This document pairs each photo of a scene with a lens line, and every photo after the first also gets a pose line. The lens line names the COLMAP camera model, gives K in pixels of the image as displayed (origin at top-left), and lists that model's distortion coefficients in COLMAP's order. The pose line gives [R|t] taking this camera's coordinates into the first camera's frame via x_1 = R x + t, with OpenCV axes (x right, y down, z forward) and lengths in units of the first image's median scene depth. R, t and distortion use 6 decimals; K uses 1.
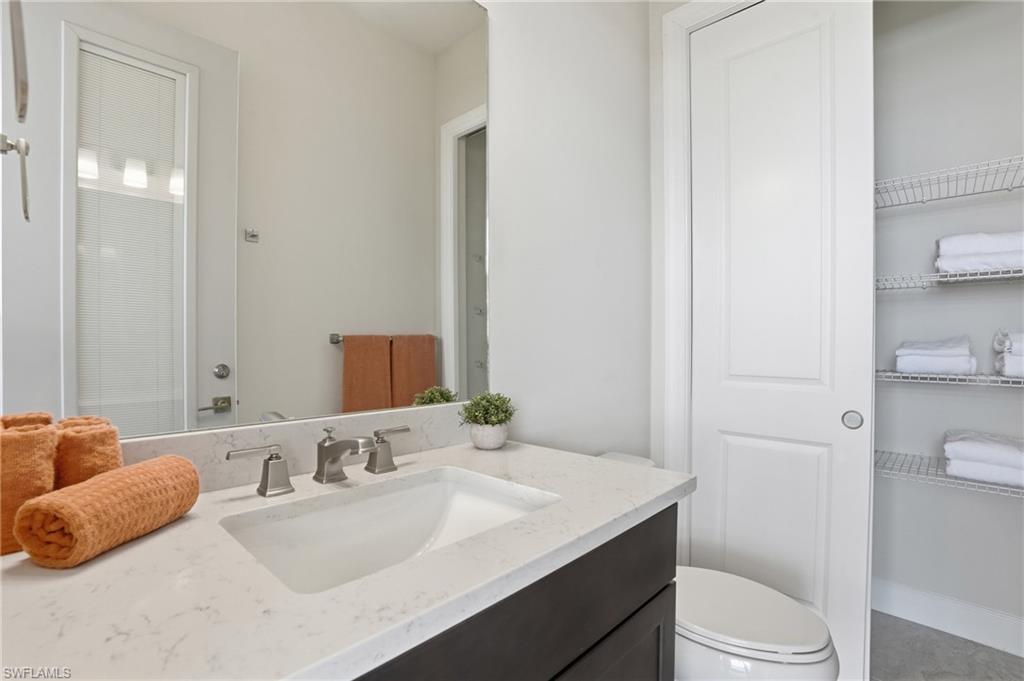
lens RADIAL K [[481.9, 0, 512.0], [0, 481.9, 340.5], [0, 0, 1]] dist [-0.074649, 0.025903]
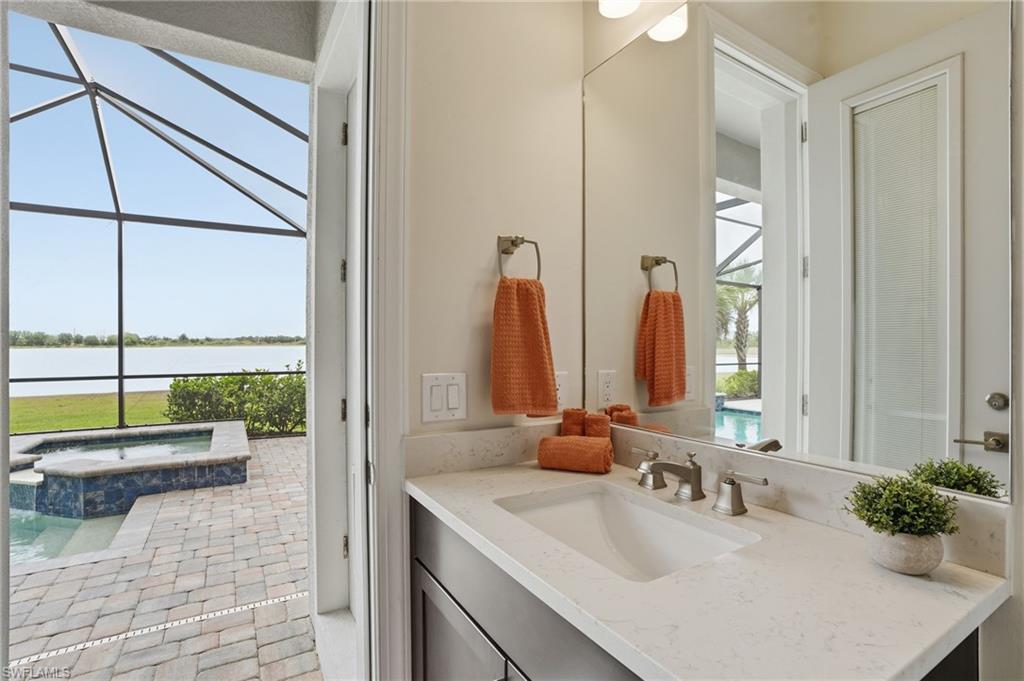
lens RADIAL K [[481.9, 0, 512.0], [0, 481.9, 340.5], [0, 0, 1]] dist [-0.074649, 0.025903]
pose [[-0.272634, -0.006519, -0.962096, 0.392335], [0.004215, 0.999959, -0.007970, -0.039082], [0.962108, -0.006228, -0.272596, 0.405918]]
